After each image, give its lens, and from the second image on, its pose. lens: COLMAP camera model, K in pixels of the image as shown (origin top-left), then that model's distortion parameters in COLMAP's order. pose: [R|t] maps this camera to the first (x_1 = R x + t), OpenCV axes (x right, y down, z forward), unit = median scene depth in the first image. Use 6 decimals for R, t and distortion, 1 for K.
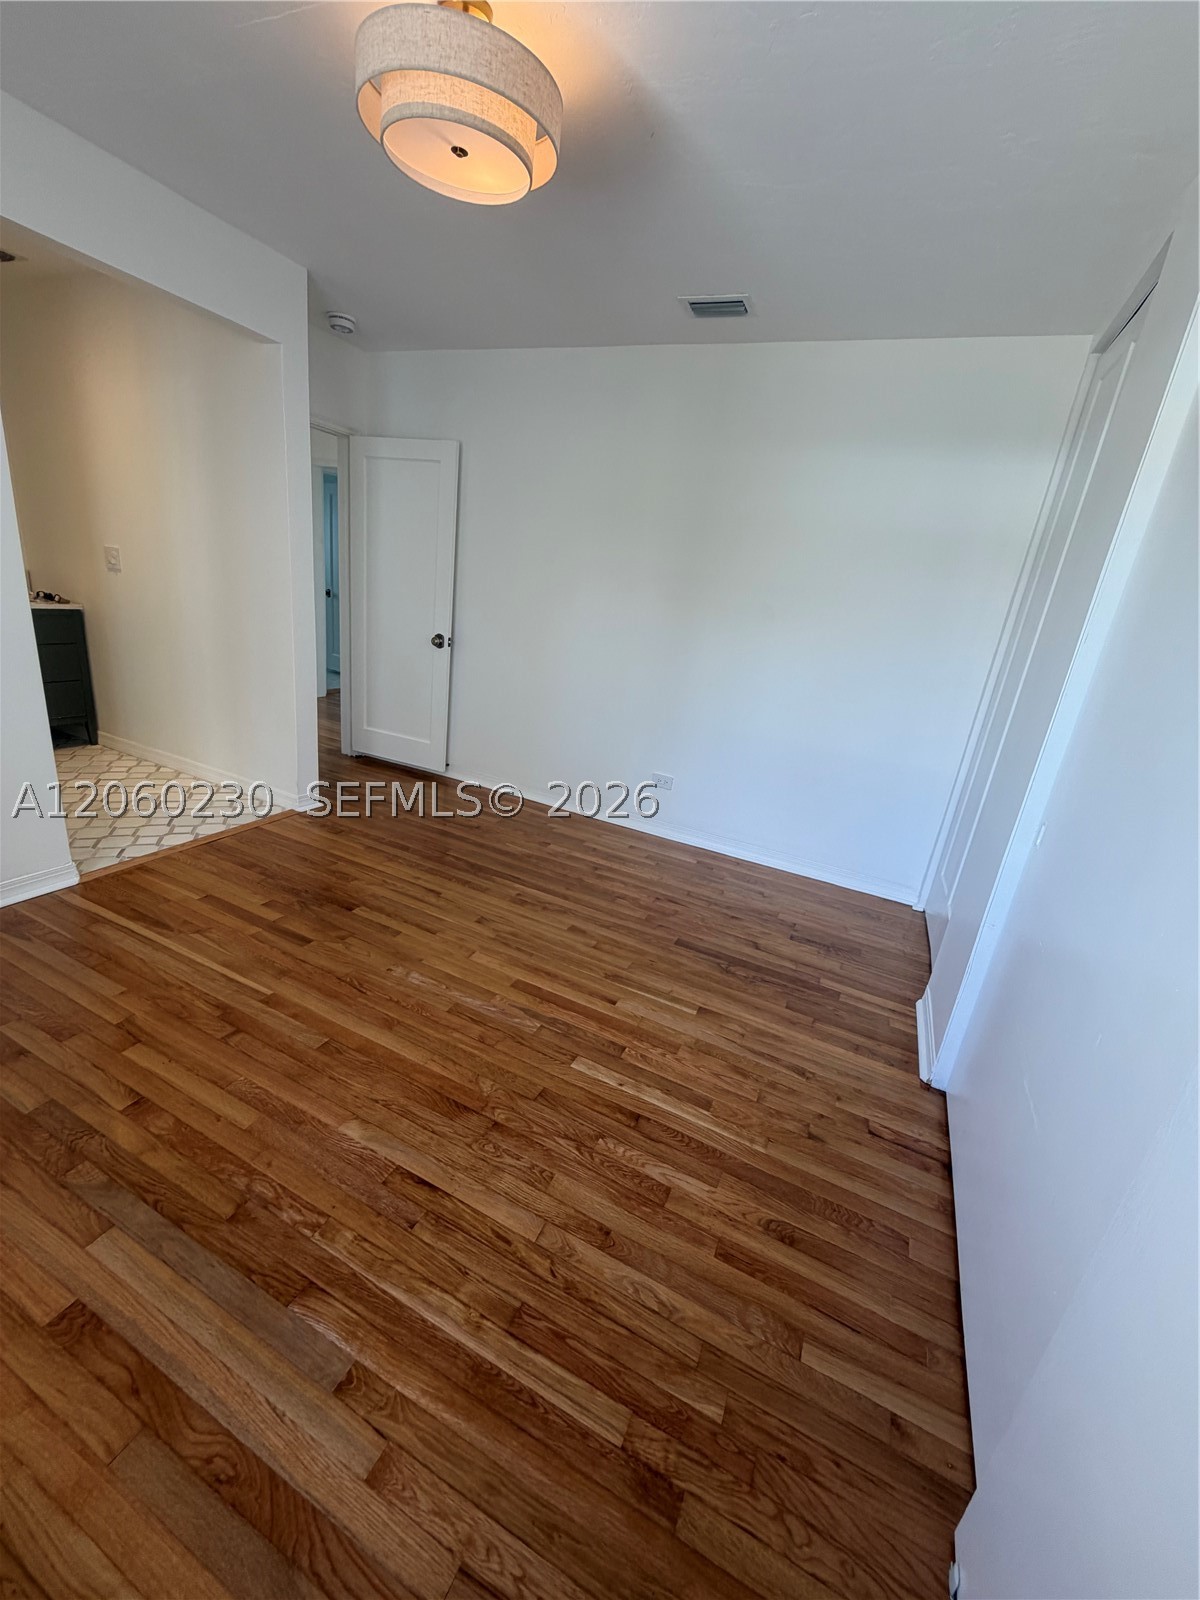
lens RADIAL K [[636.9, 0, 603.6], [0, 636.9, 795.2], [0, 0, 1]] dist [-0.000311, -0.000462]
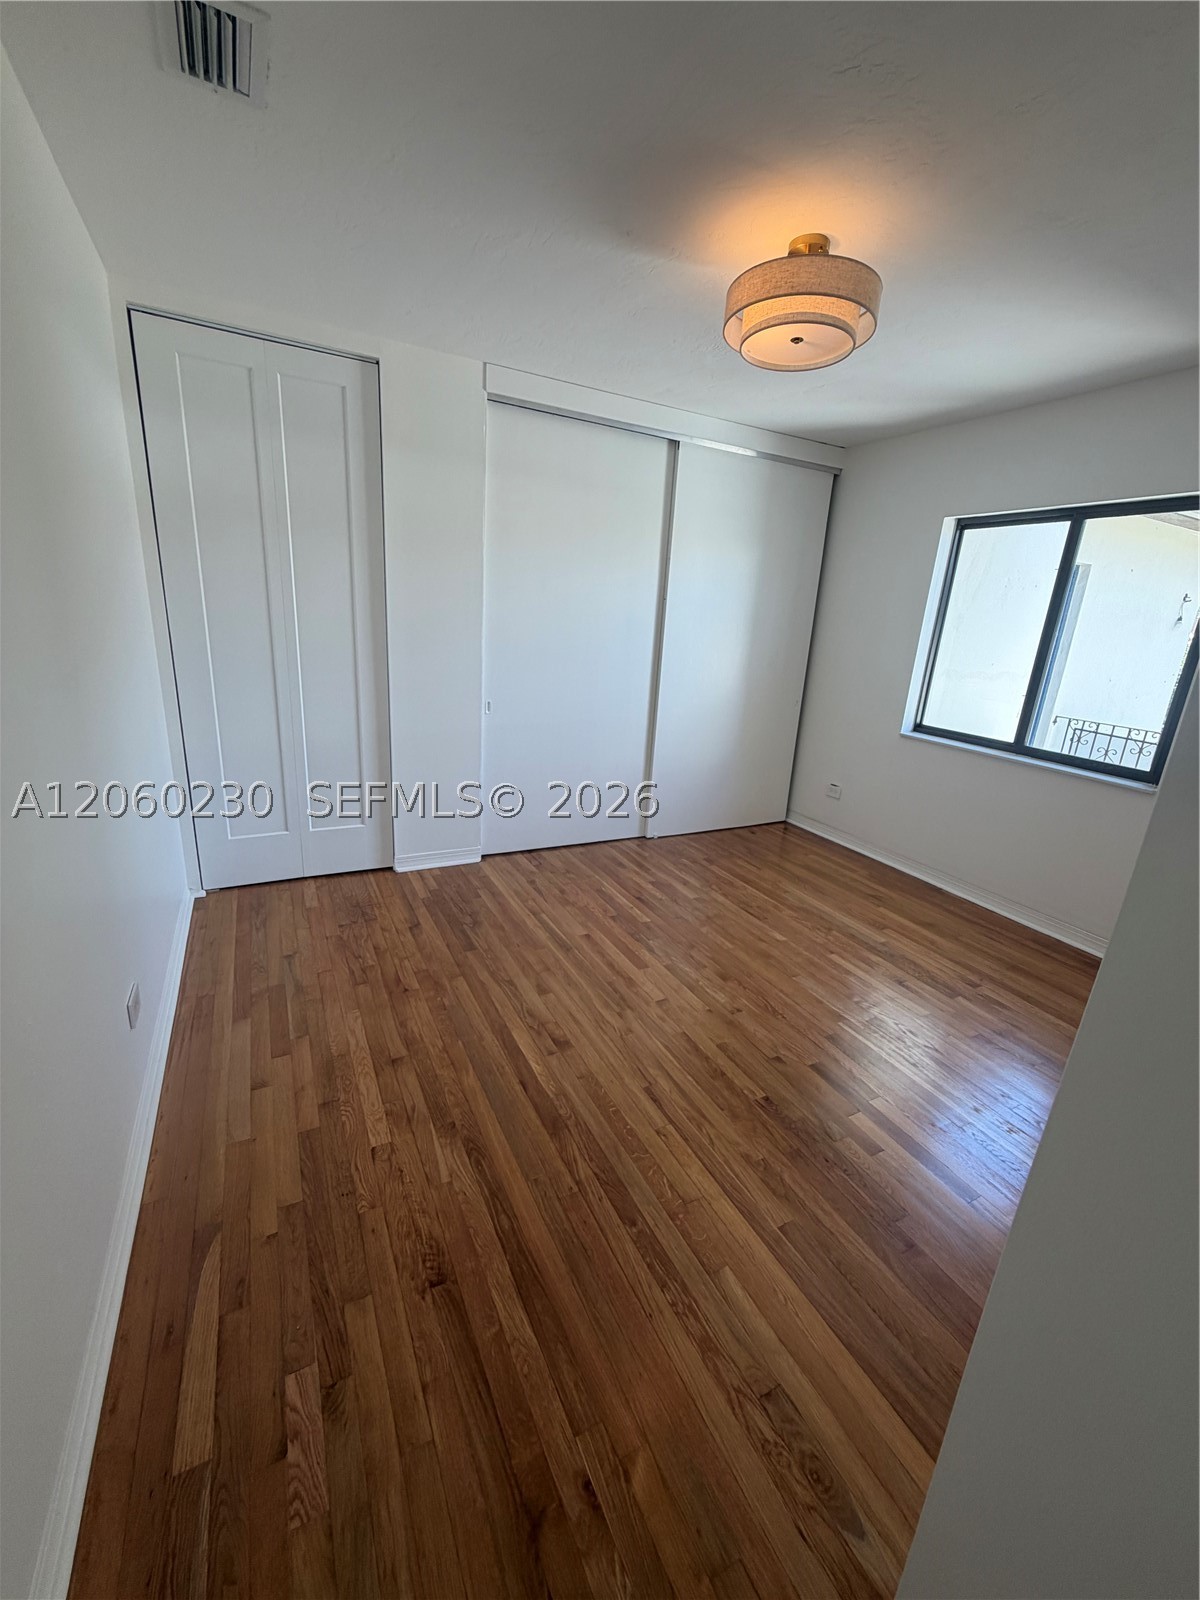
lens RADIAL K [[636.9, 0, 596.9], [0, 636.9, 799.6], [0, 0, 1]] dist [-0.000311, -0.000462]
pose [[-0.771270, -0.337178, 0.539864, -0.579490], [0.047244, 0.815501, 0.576825, -0.622130], [-0.634752, 0.470393, -0.613041, 1.559899]]
